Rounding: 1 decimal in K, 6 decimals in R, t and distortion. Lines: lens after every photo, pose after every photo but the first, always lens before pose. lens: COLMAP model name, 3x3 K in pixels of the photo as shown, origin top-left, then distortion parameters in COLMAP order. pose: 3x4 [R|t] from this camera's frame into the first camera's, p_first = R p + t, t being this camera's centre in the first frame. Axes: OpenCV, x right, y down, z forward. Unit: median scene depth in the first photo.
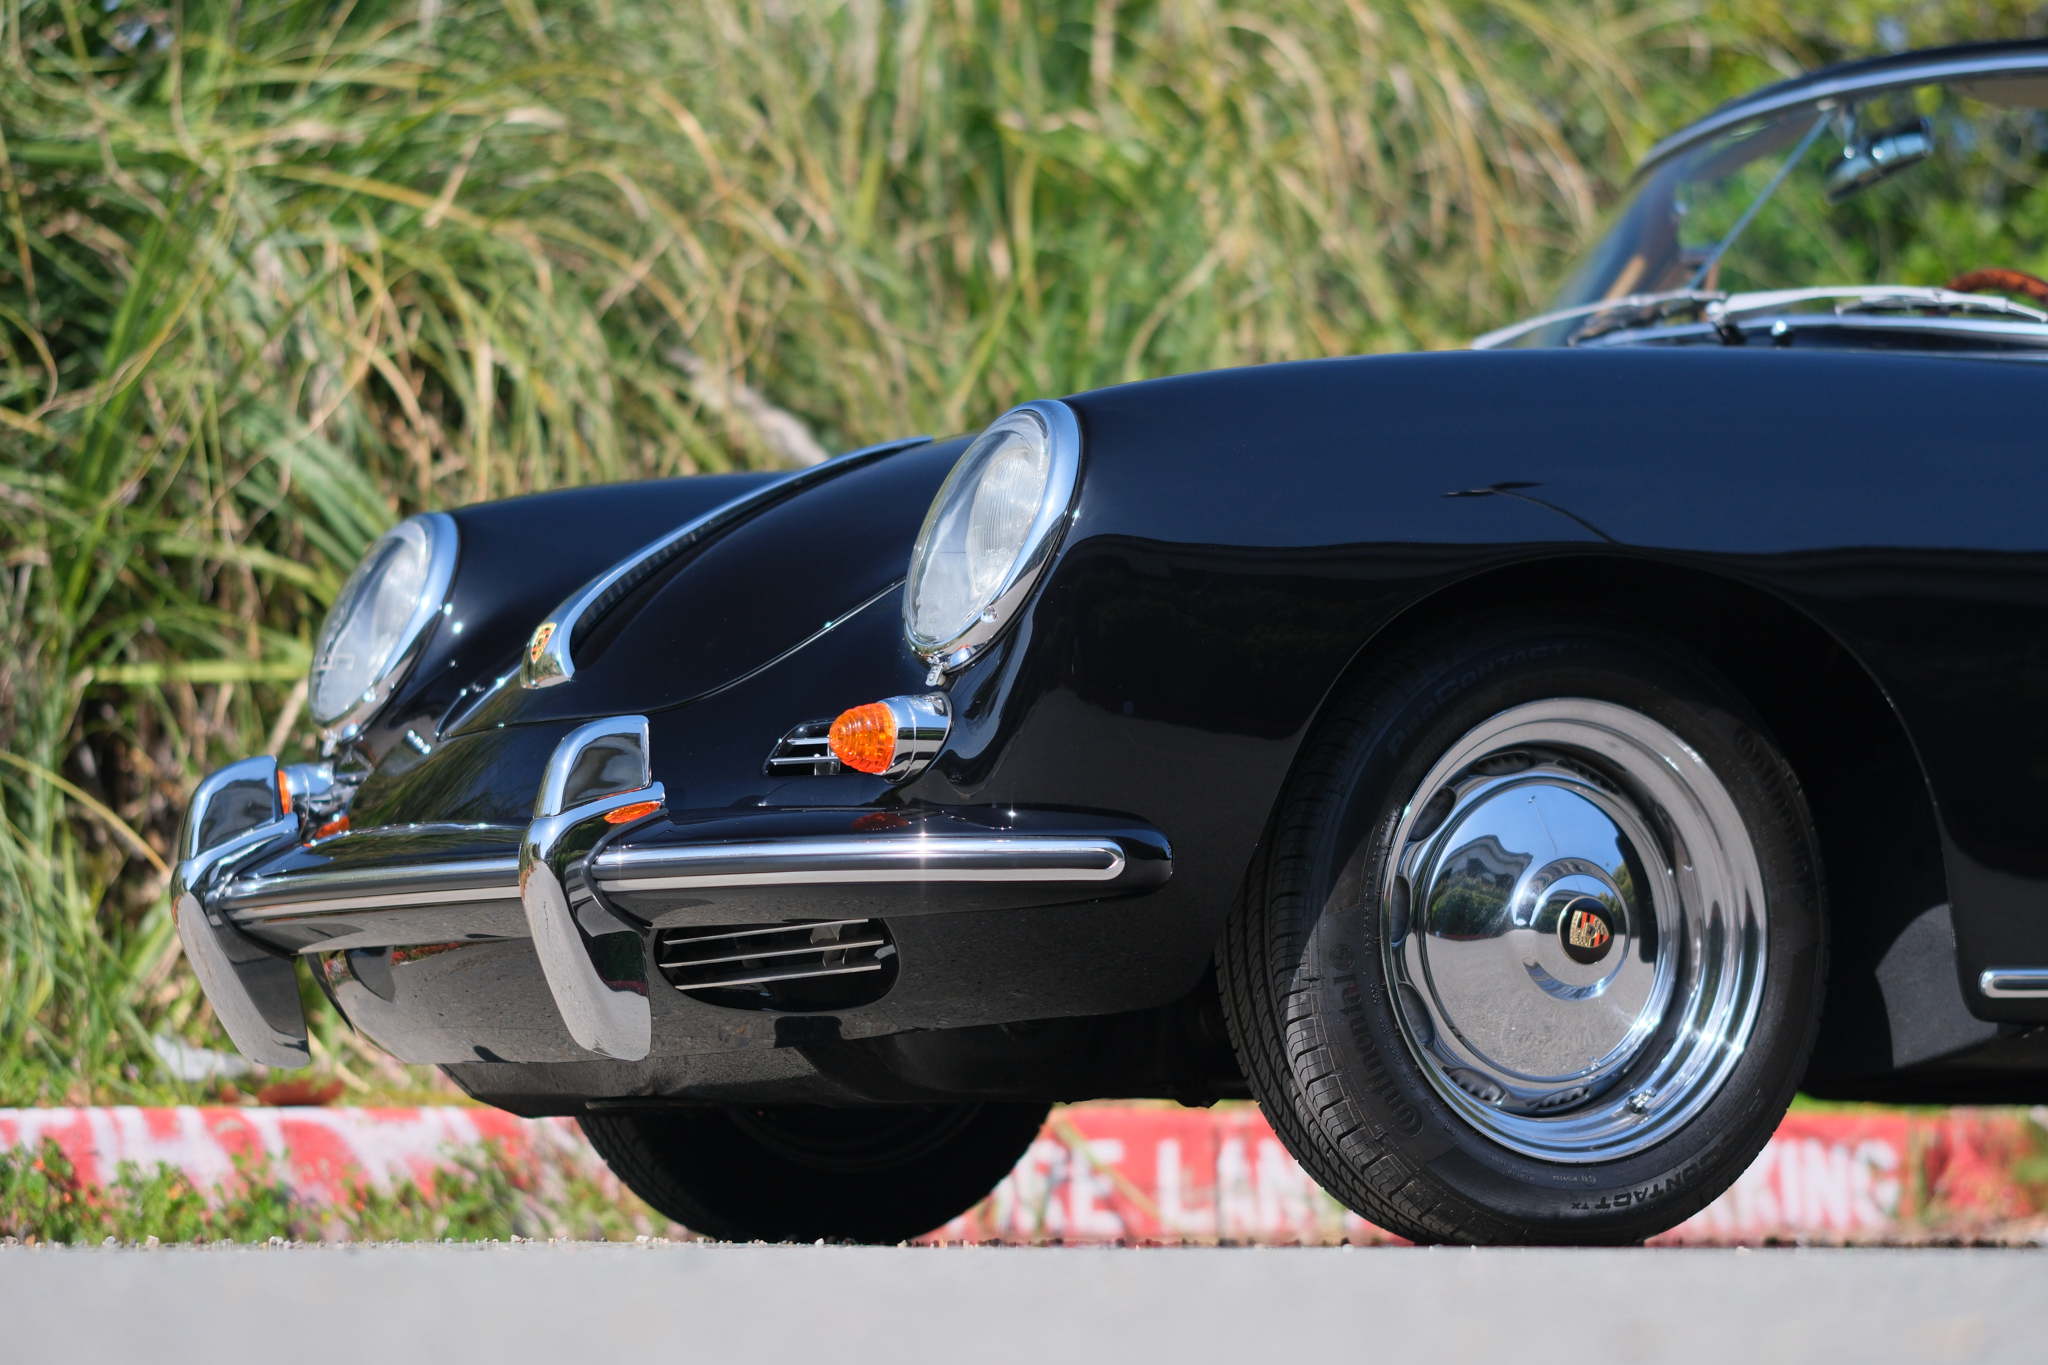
lens RADIAL K [[7888.0, 0, 1026.5], [0, 7888.0, 679.6], [0, 0, 1]] dist [0.174421, 0.000000]
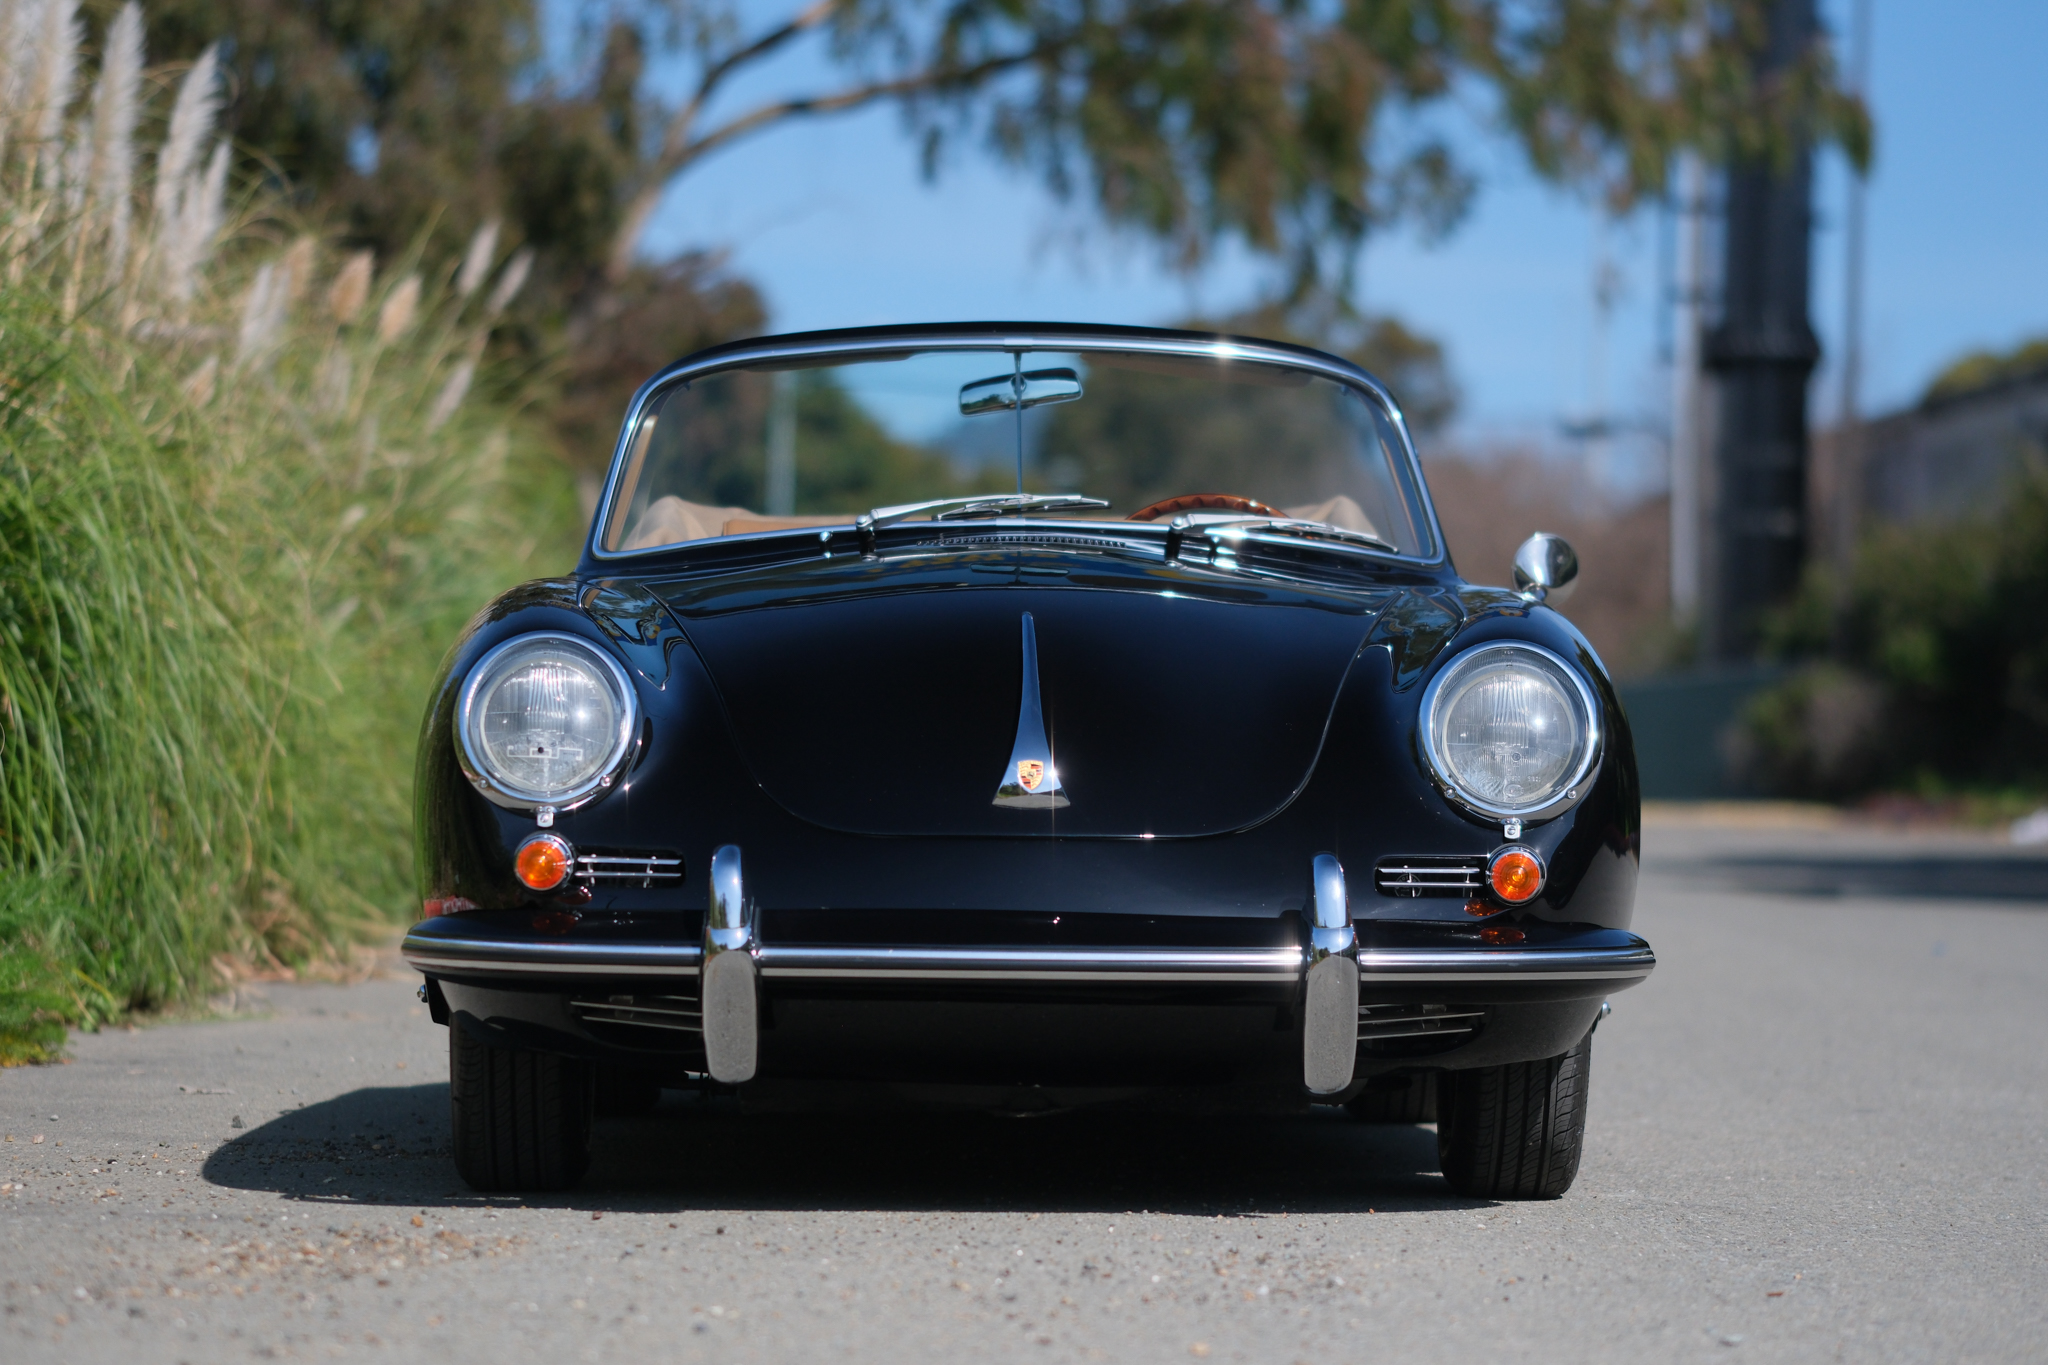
lens RADIAL K [[7888.0, 0, 1028.6], [0, 7888.0, 680.4], [0, 0, 1]] dist [0.174421, 0.000000]
pose [[0.483438, 0.010649, 0.875314, -1.249826], [-0.065924, 0.997529, 0.024274, -0.054220], [-0.872893, -0.069439, 0.482945, 0.349016]]
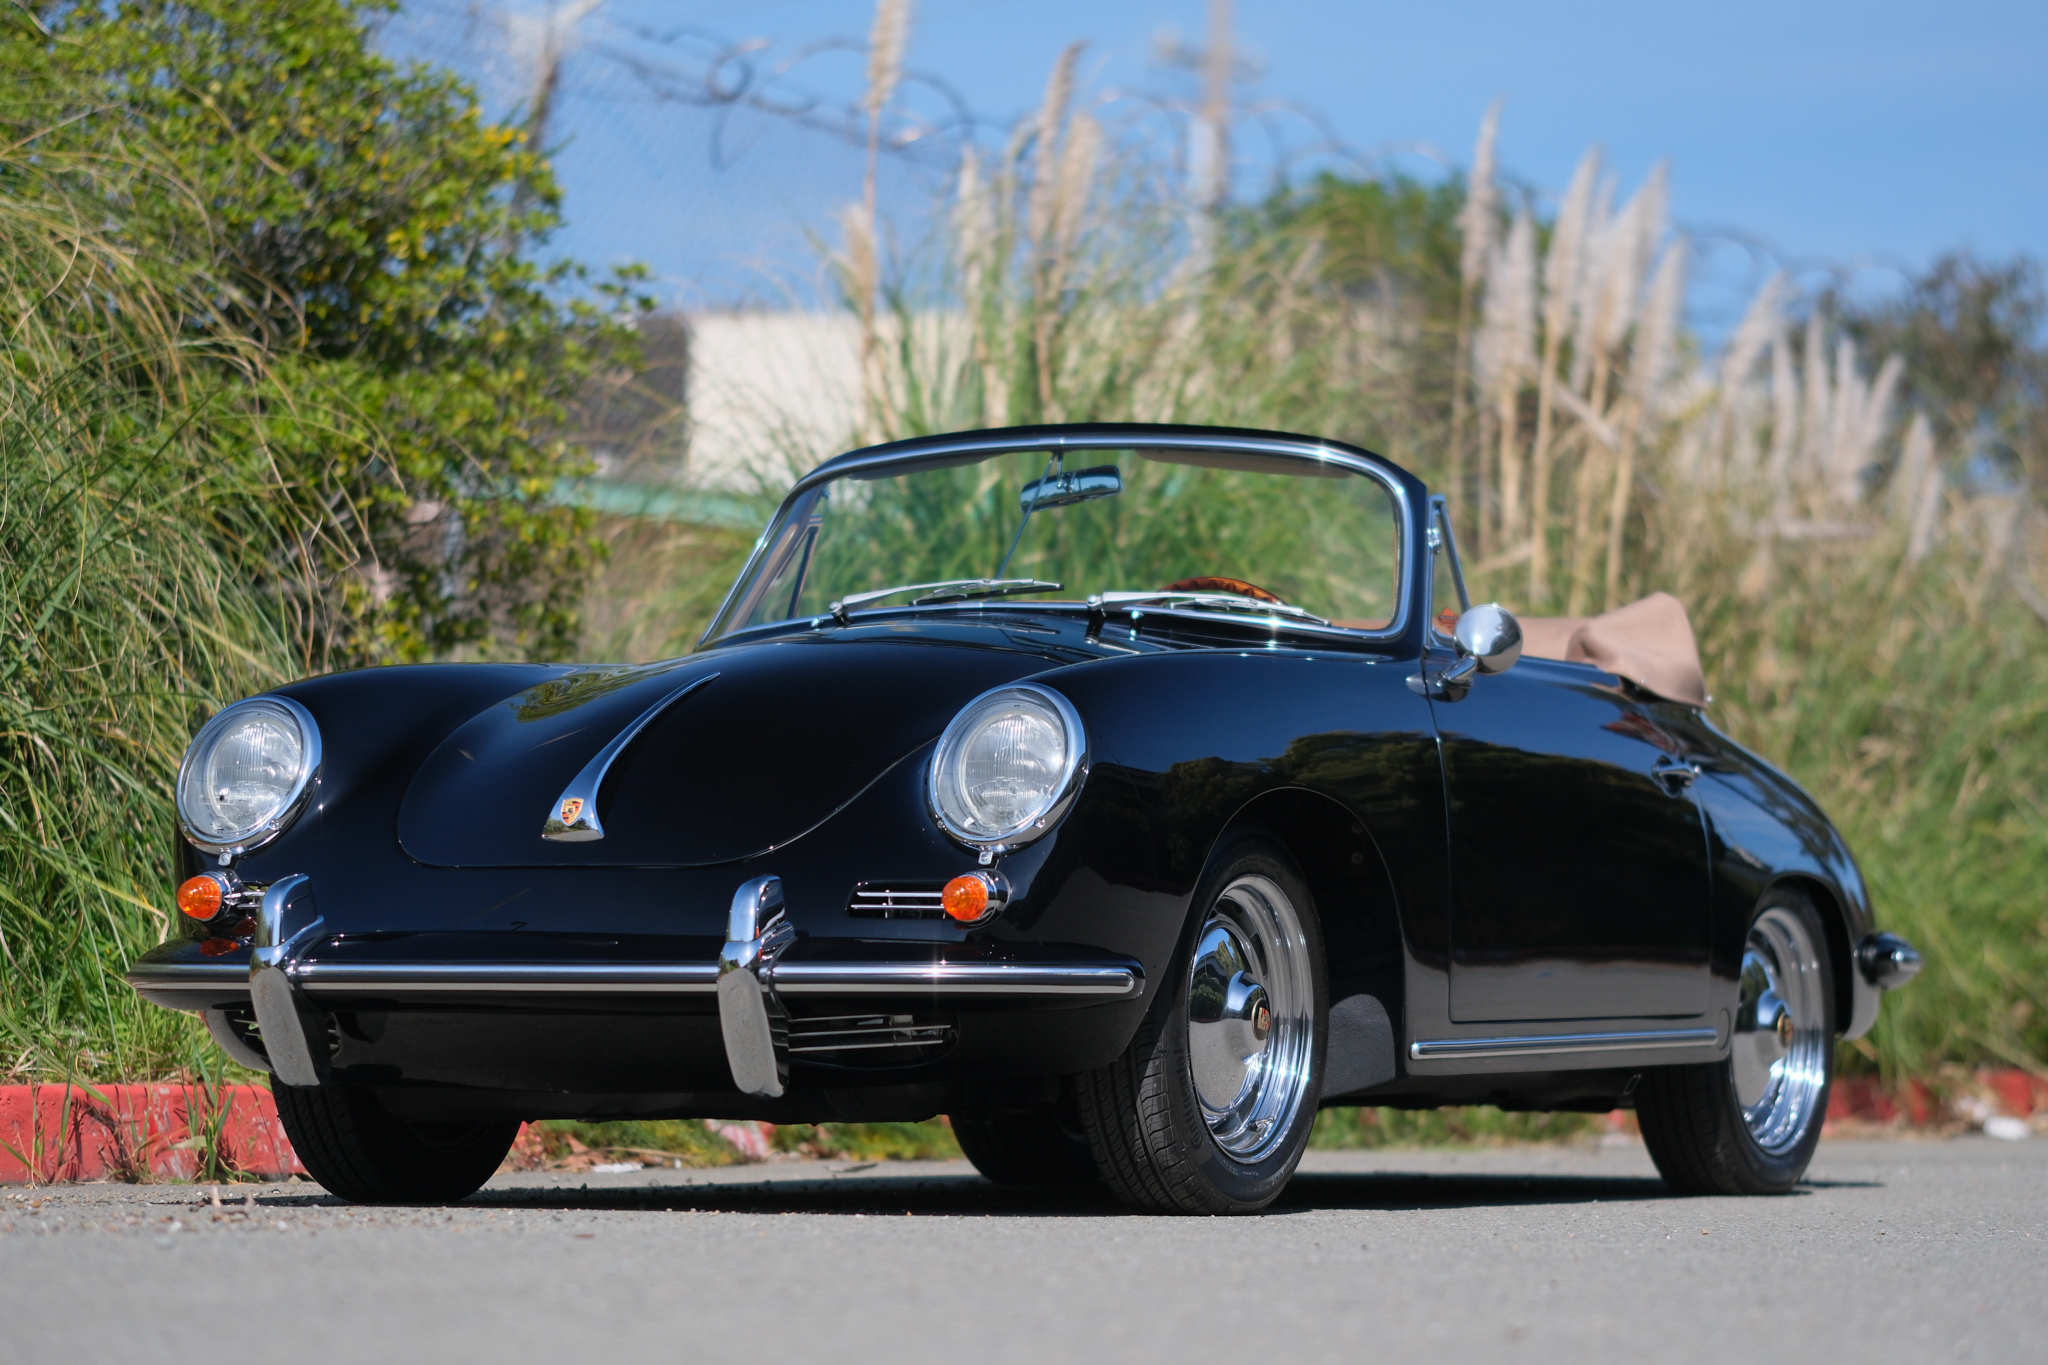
lens RADIAL K [[7888.0, 0, 1012.1], [0, 7888.0, 684.1], [0, 0, 1]] dist [0.174421, 0.000000]
pose [[0.839964, 0.030529, 0.541783, -0.804528], [-0.042053, 0.999076, 0.008900, -0.046040], [-0.541010, -0.030259, 0.840472, -0.303025]]
